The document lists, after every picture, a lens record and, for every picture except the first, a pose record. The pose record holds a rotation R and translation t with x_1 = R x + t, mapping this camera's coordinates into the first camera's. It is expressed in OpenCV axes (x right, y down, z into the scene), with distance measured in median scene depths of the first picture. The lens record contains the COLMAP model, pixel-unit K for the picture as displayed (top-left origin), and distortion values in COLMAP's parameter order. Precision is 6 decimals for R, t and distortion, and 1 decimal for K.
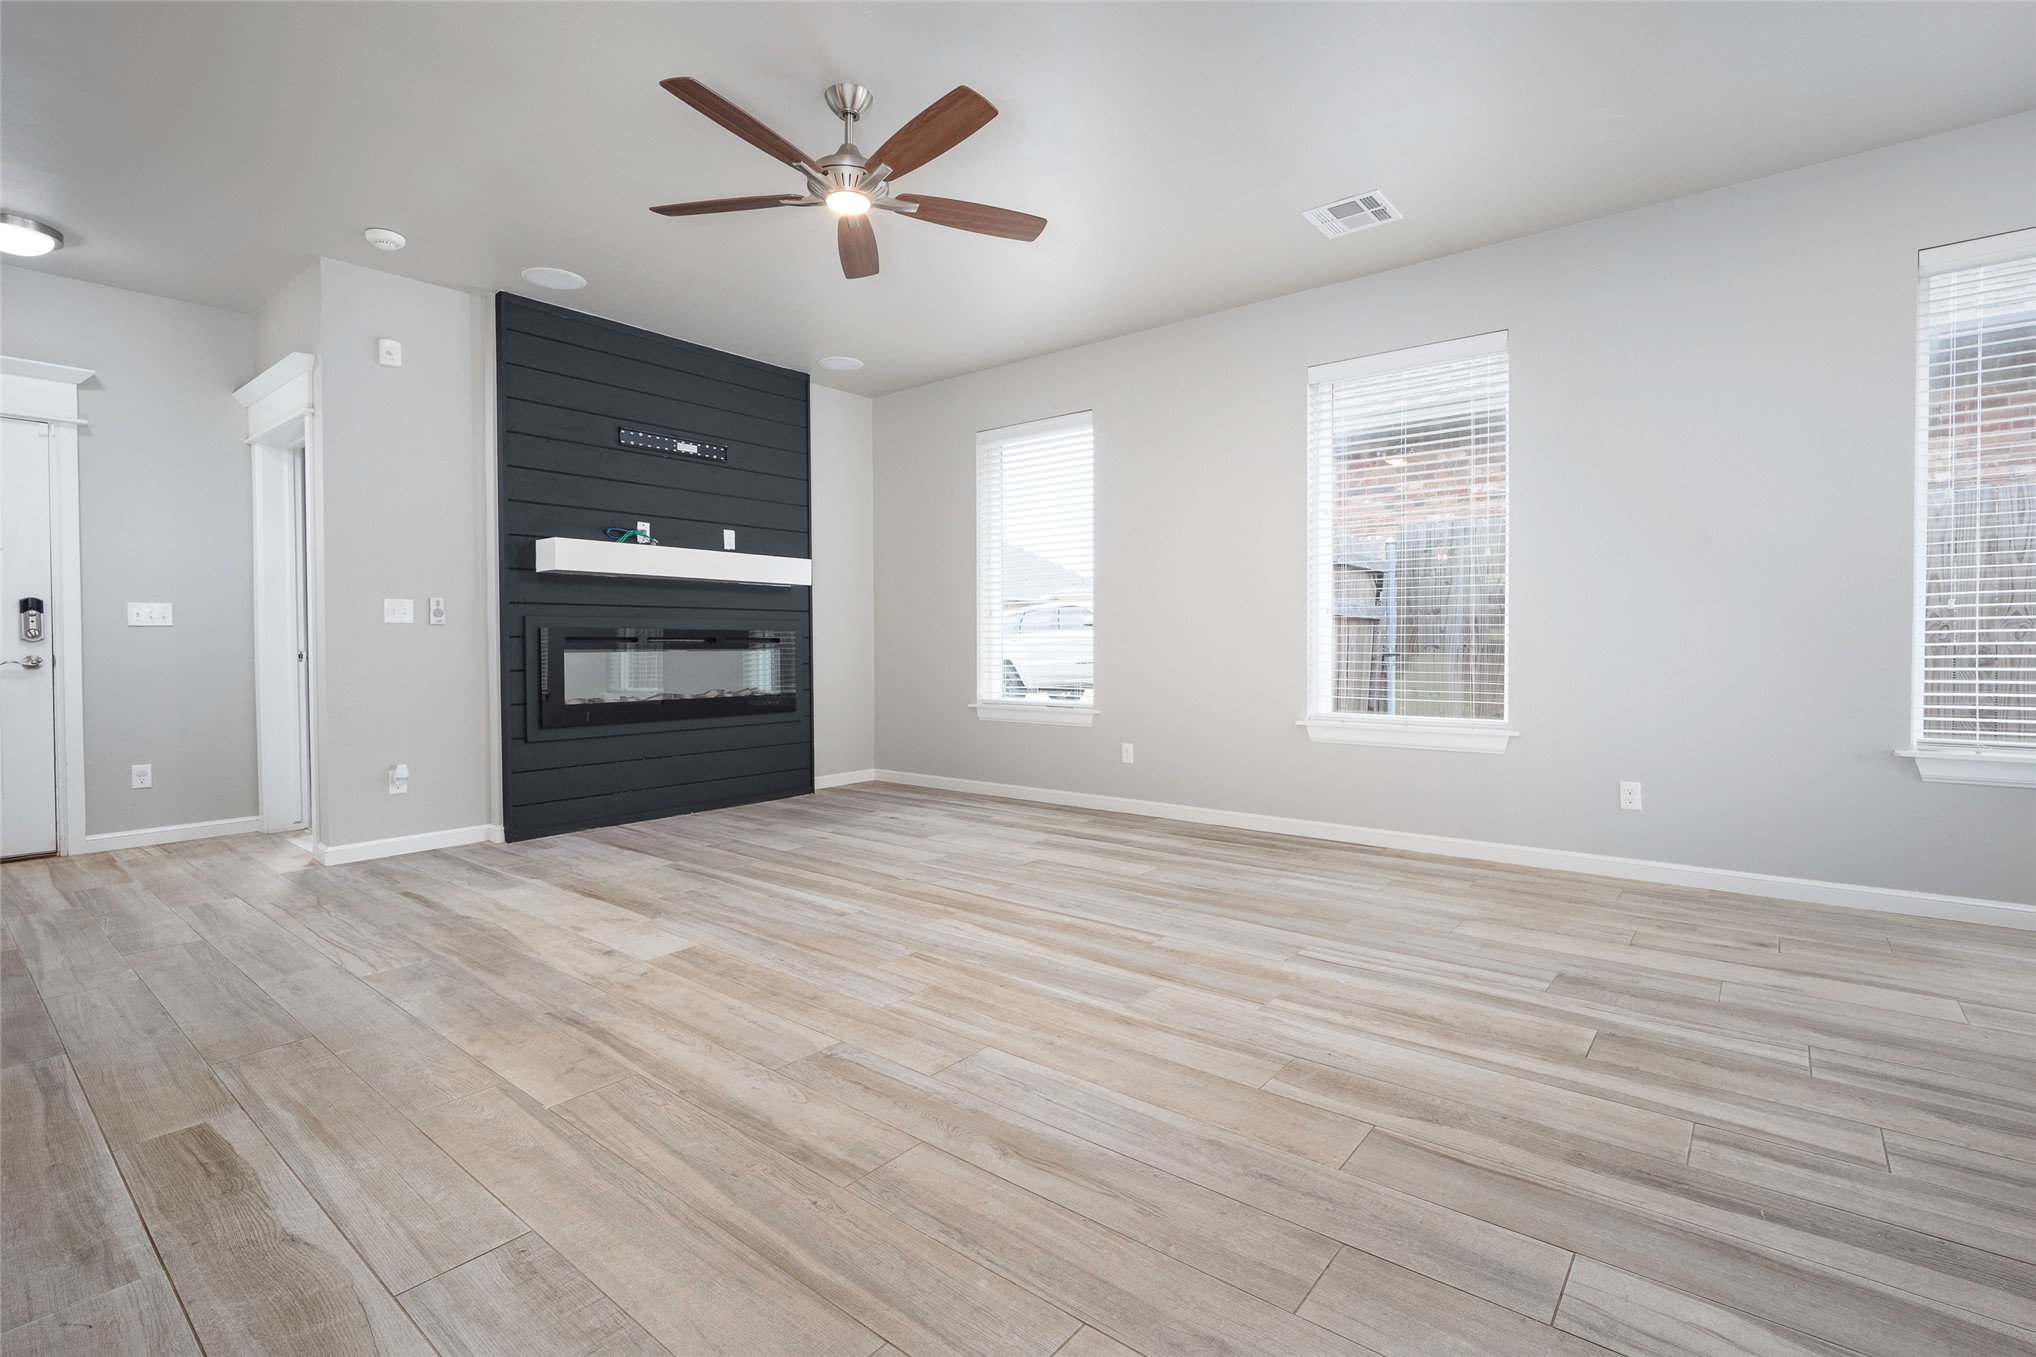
lens RADIAL K [[905.7, 0, 1011.7], [0, 905.7, 658.8], [0, 0, 1]] dist [-0.008500, 0.000813]
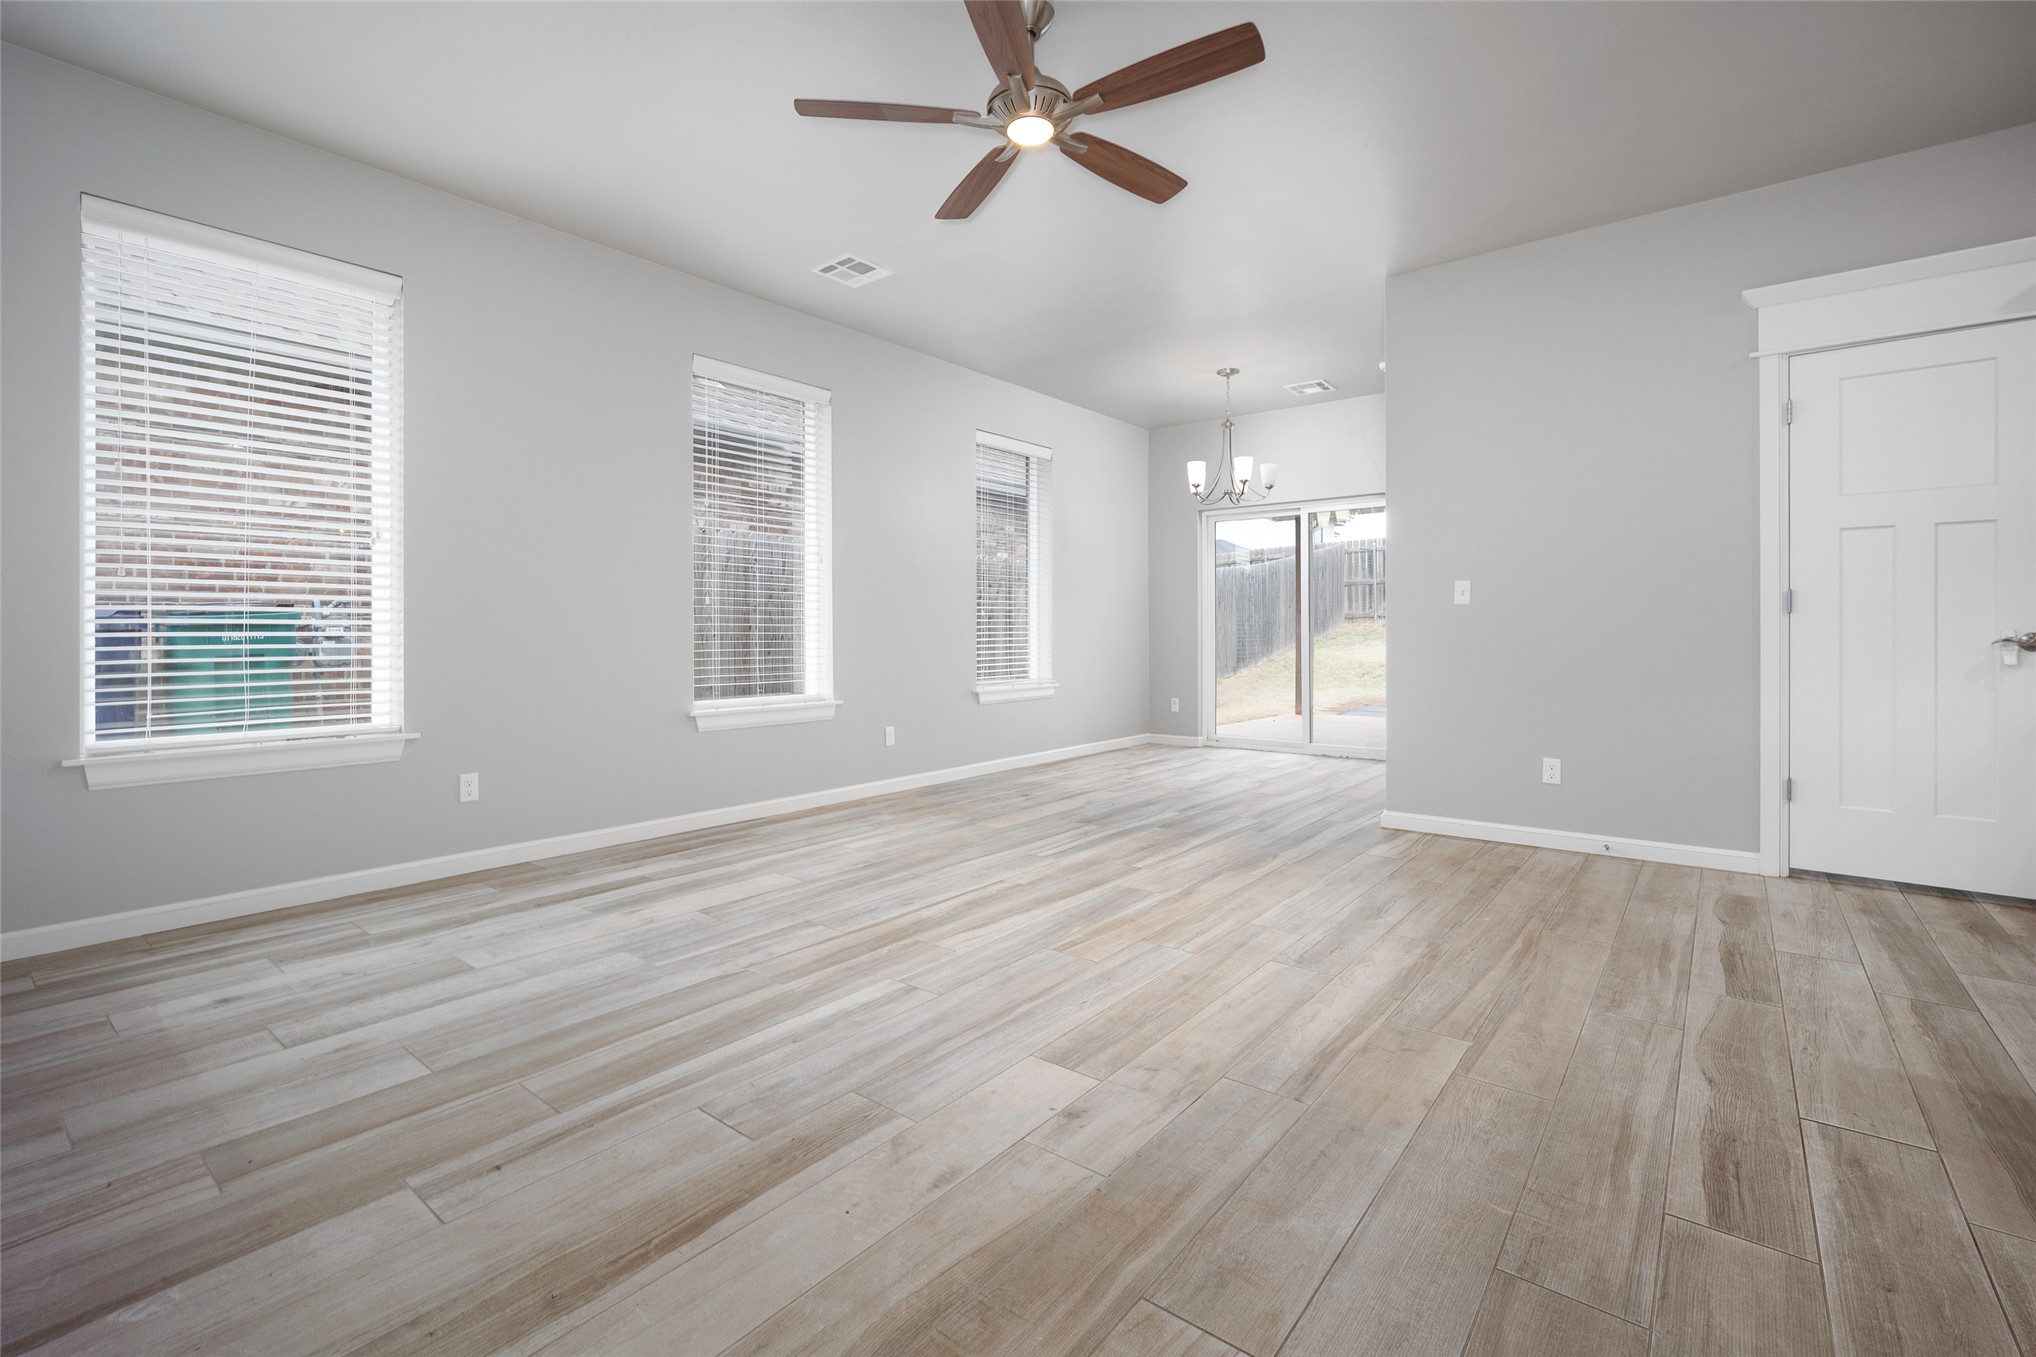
lens RADIAL K [[905.1, 0, 1056.1], [0, 905.1, 631.8], [0, 0, 1]] dist [-0.008222, -0.000074]
pose [[-0.028218, 0.005301, 0.999588, -1.282917], [0.018185, 0.999823, -0.004788, -0.011964], [-0.999436, 0.018043, -0.028309, 1.216388]]
